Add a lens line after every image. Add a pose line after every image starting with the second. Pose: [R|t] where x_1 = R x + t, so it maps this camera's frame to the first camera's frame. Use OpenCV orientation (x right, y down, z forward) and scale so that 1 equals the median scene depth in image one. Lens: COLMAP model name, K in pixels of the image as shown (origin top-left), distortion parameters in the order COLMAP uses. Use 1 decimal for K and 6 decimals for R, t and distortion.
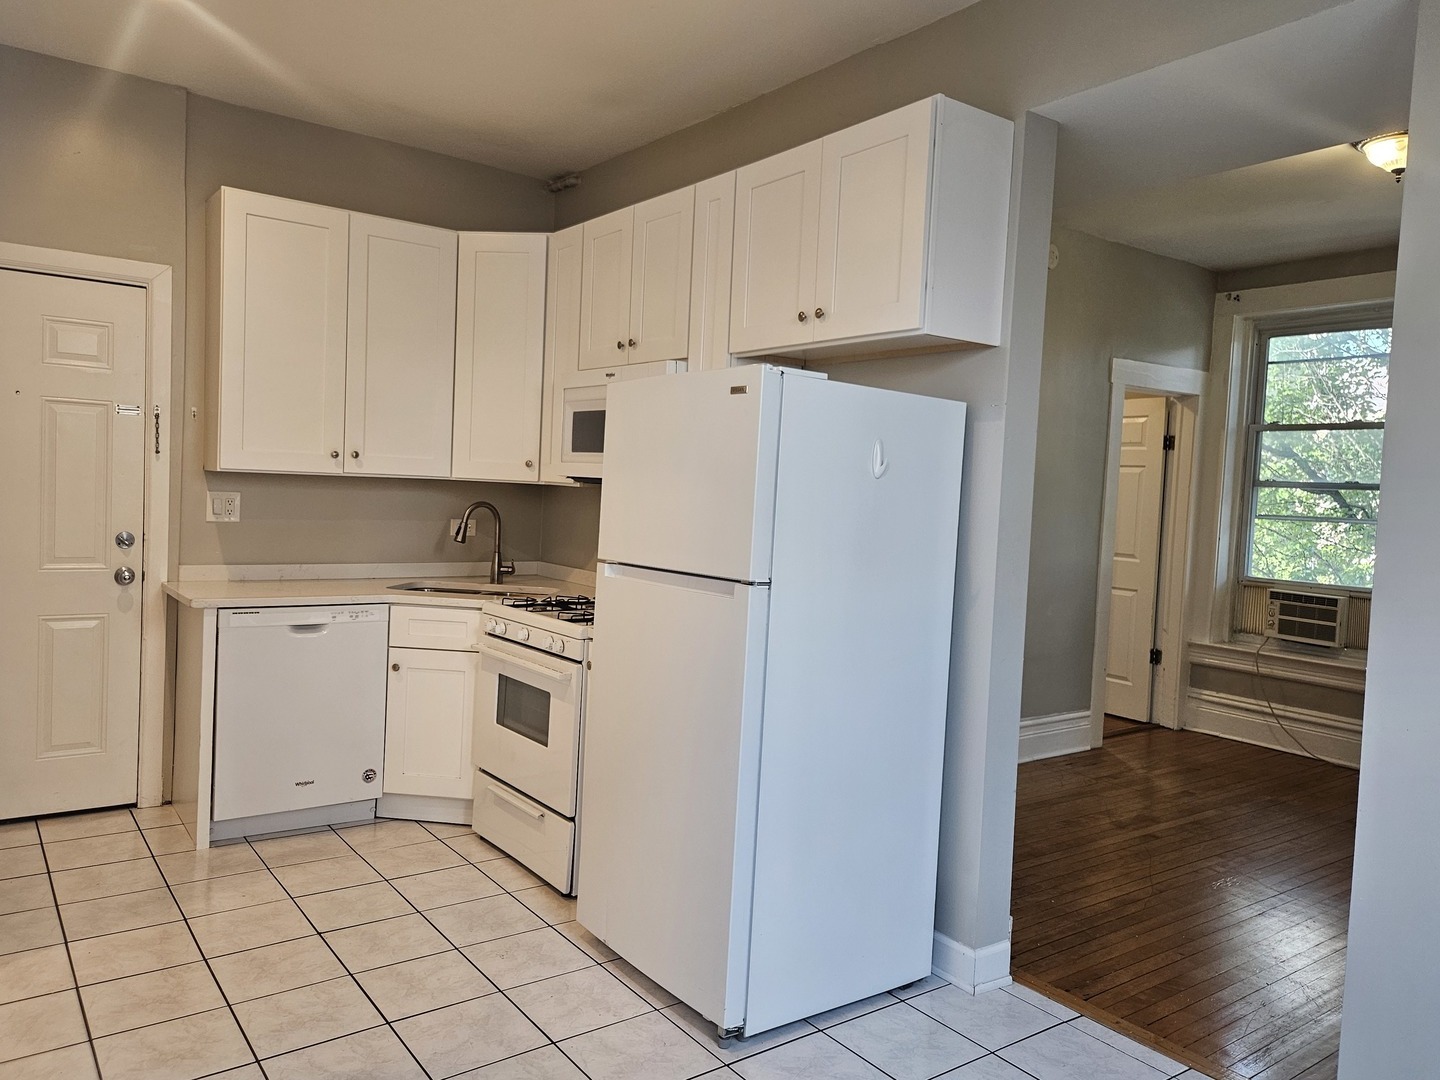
lens RADIAL K [[1038.4, 0, 719.7], [0, 1038.4, 534.4], [0, 0, 1]] dist [0.059907, -0.042173]
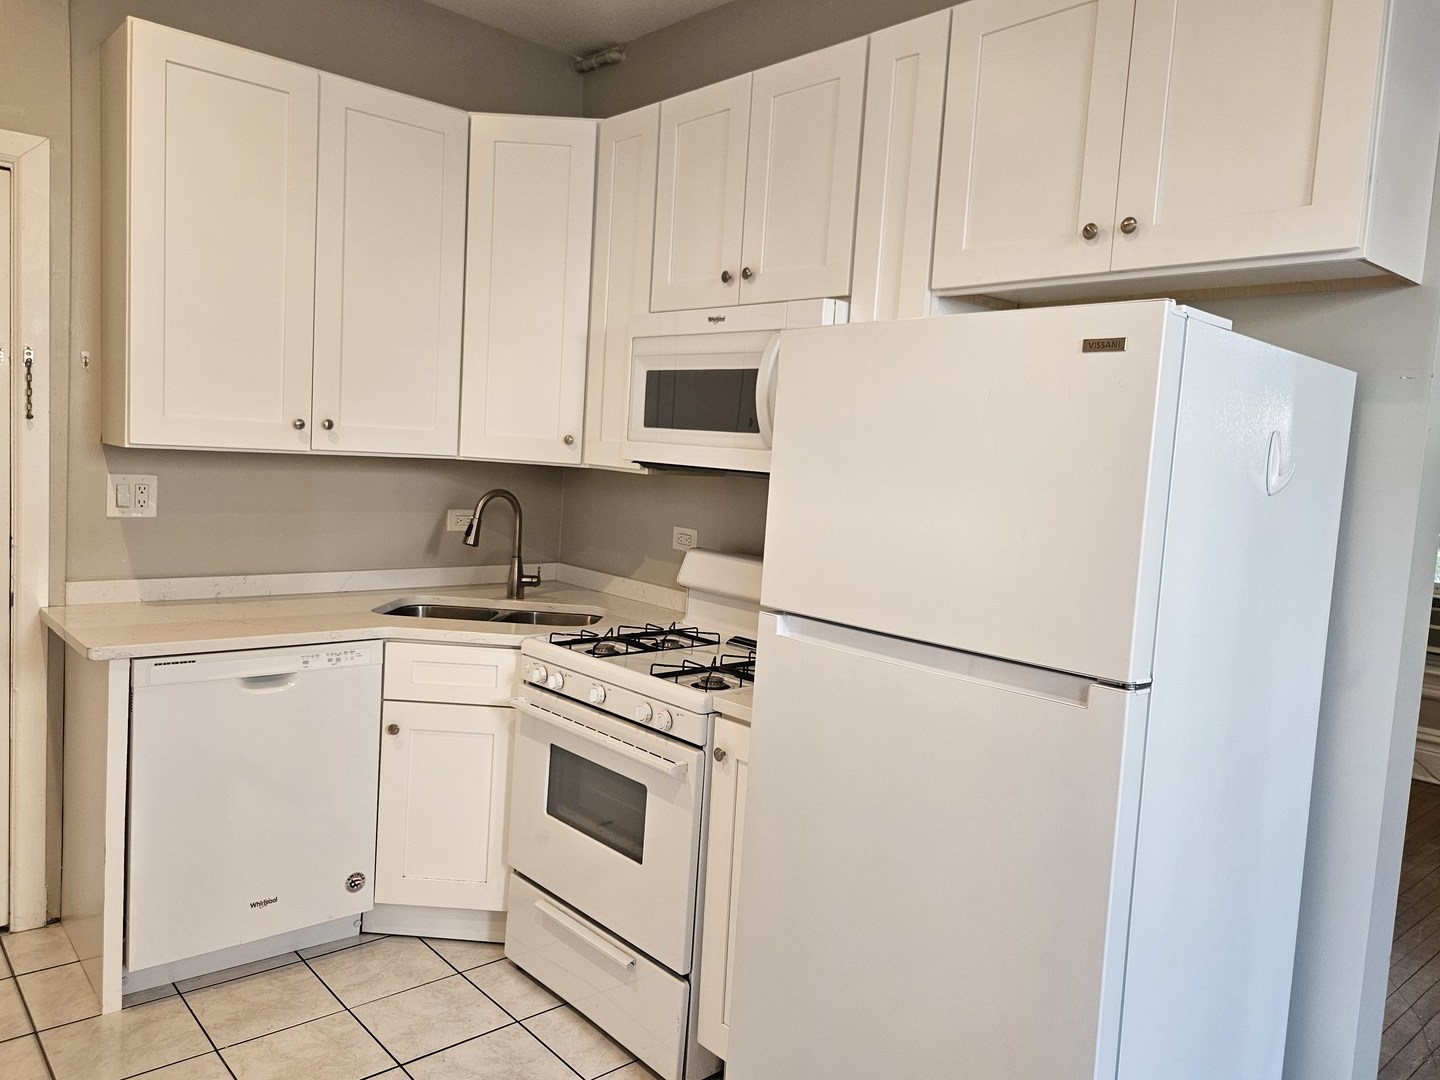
lens RADIAL K [[1038.4, 0, 728.2], [0, 1038.4, 531.9], [0, 0, 1]] dist [0.059907, -0.042173]
pose [[0.995635, 0.006263, 0.093120, -0.153001], [-0.010062, 0.999134, 0.040385, -0.037084], [-0.092787, -0.041146, 0.994836, 0.284006]]
